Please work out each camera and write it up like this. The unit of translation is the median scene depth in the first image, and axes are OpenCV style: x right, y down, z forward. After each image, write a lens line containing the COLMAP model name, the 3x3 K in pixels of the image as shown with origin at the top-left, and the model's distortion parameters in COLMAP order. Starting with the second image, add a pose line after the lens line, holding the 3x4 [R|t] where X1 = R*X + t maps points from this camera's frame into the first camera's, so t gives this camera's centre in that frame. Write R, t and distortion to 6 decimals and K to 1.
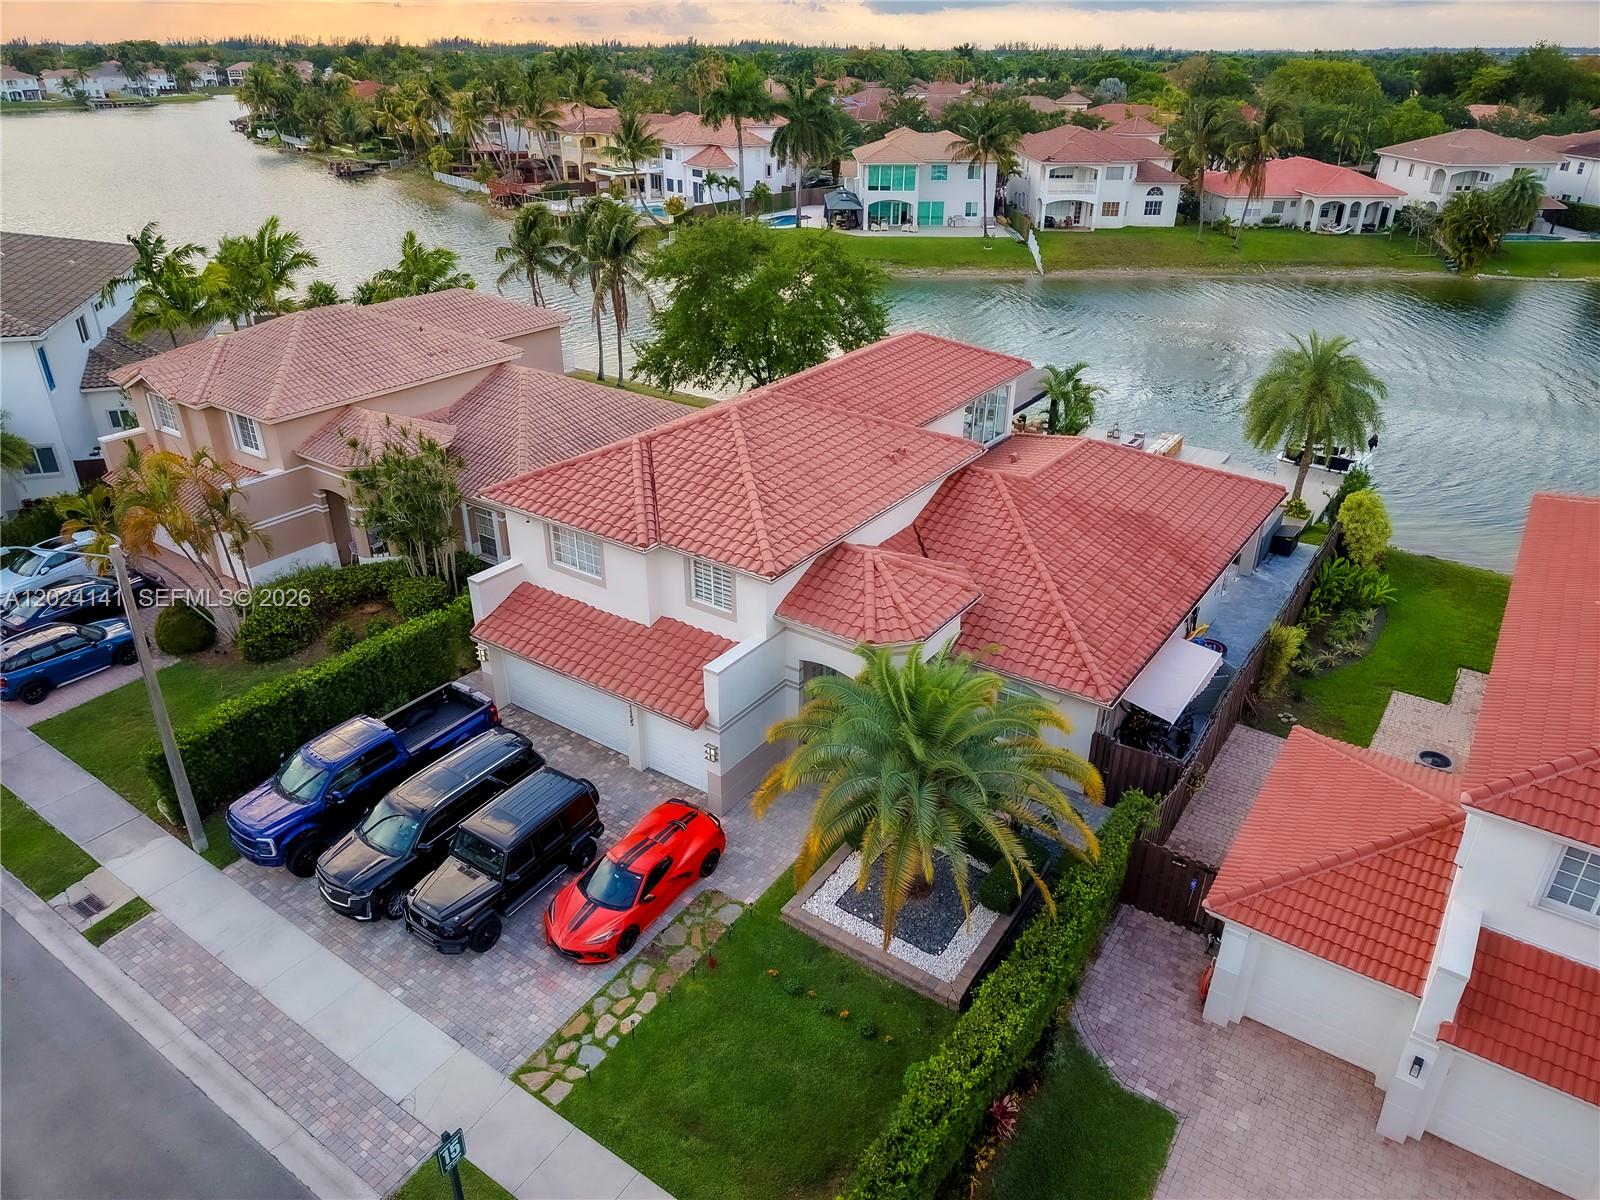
lens RADIAL K [[1074.9, 0, 805.5], [0, 1074.9, 600.0], [0, 0, 1]] dist [0.025951, -0.023296]
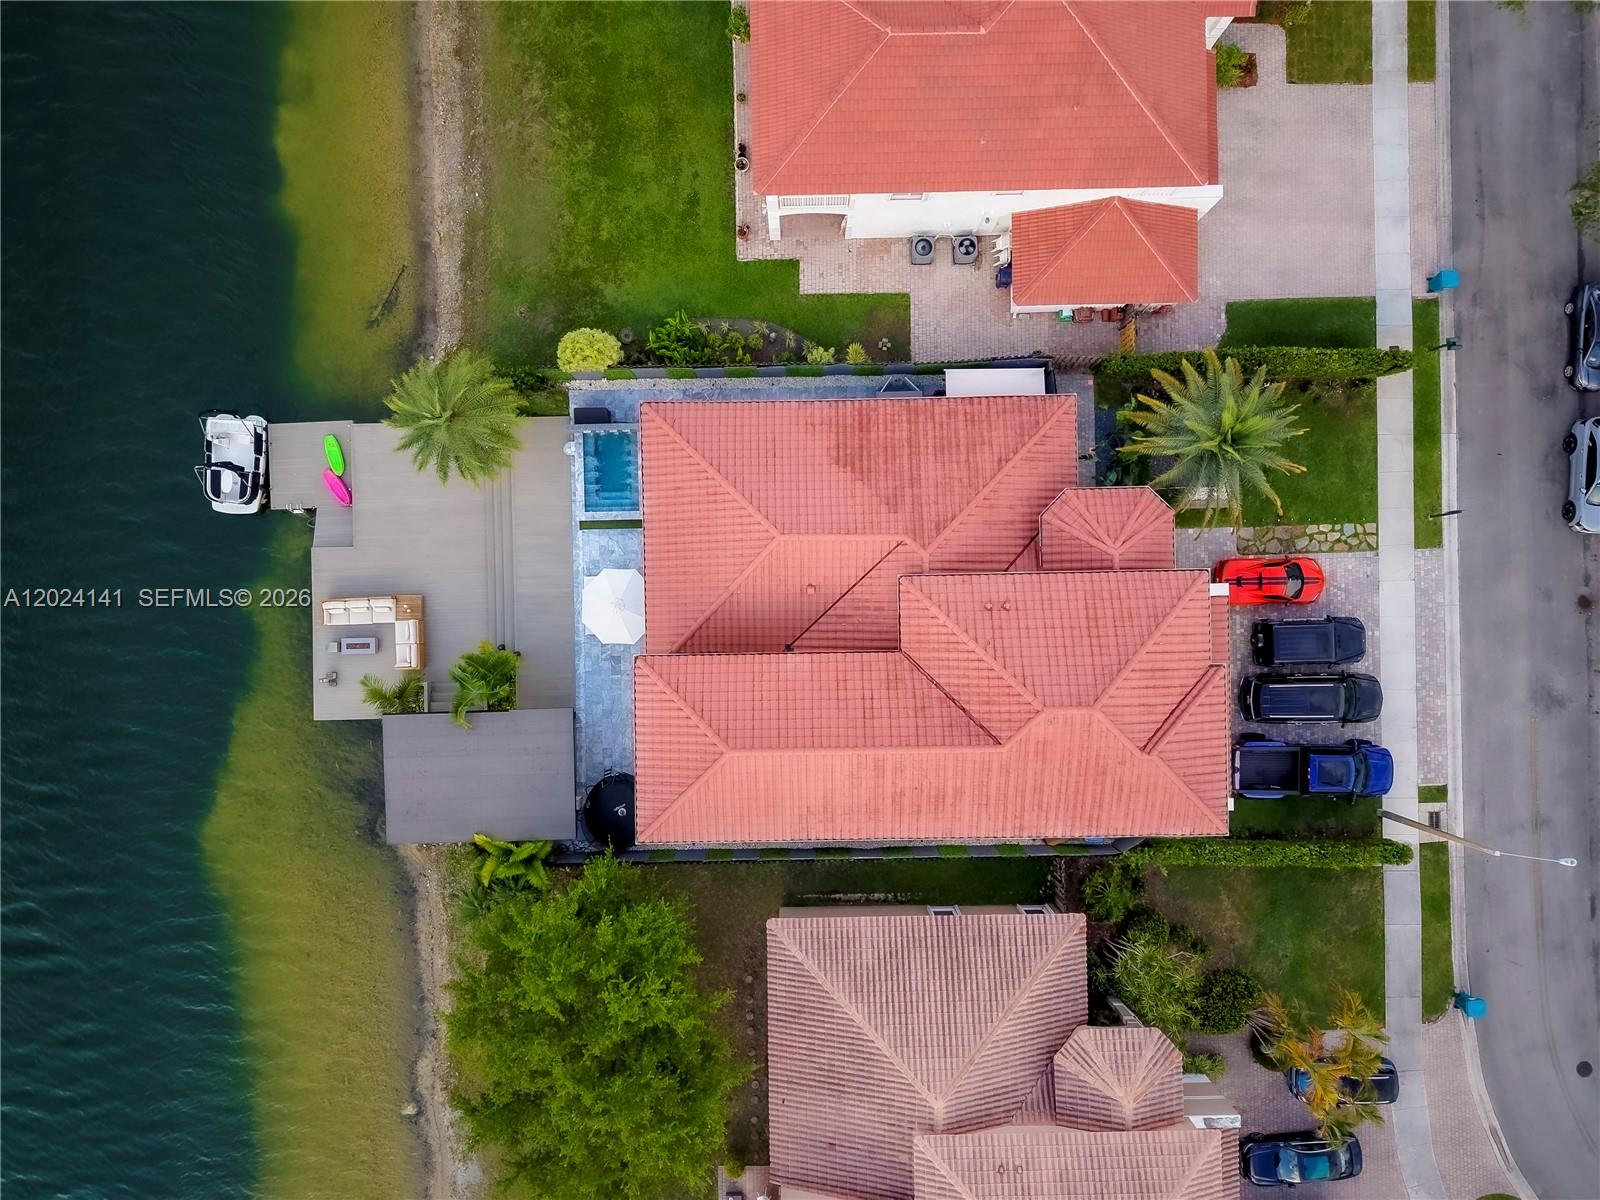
lens RADIAL K [[1067.8, 0, 800.0], [0, 1067.8, 600.0], [0, 0, 1]] dist [0.017857, -0.016810]
pose [[-0.584504, -0.811375, 0.004975, 0.206798], [0.375255, -0.264882, 0.888269, -1.245984], [-0.719401, 0.521064, 0.459297, 0.551155]]
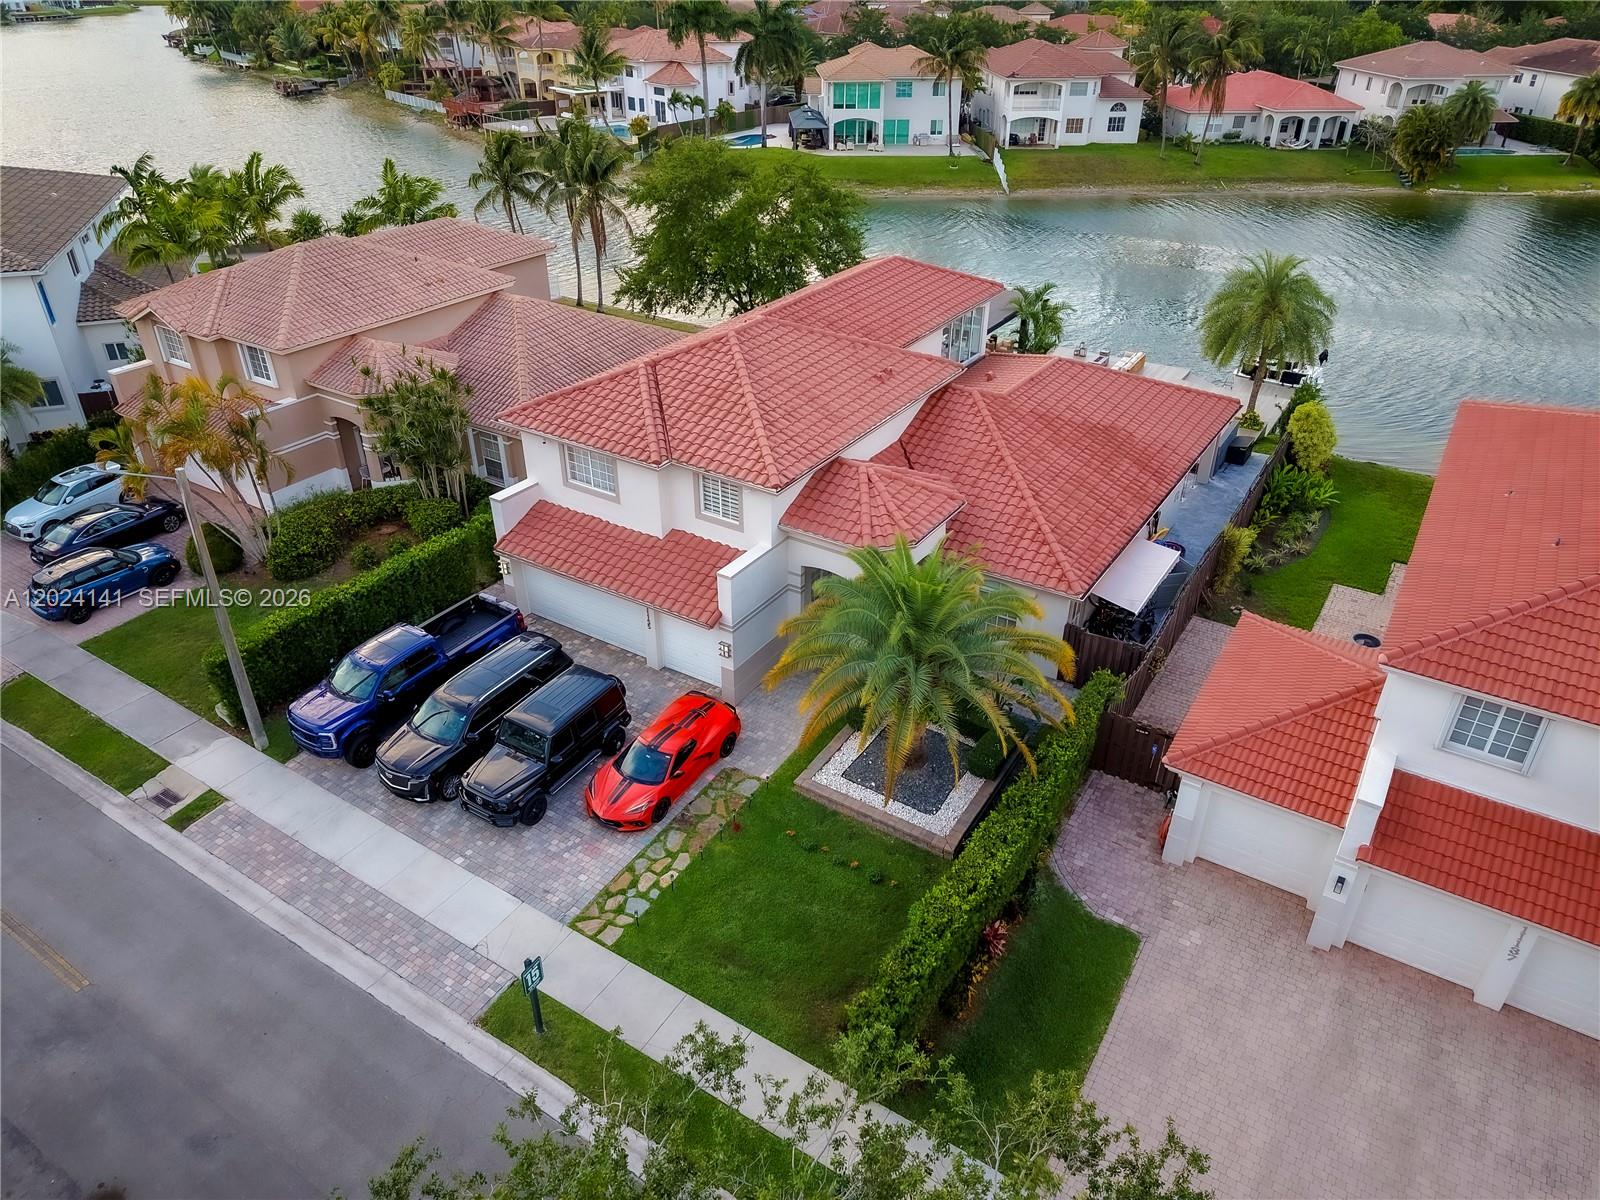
lens RADIAL K [[1074.9, 0, 805.5], [0, 1074.9, 600.0], [0, 0, 1]] dist [0.025951, -0.023296]
pose [[0.999262, -0.022196, 0.031347, -0.029819], [0.020001, 0.997437, 0.068691, 0.013418], [-0.032791, -0.068014, 0.997145, -0.081690]]
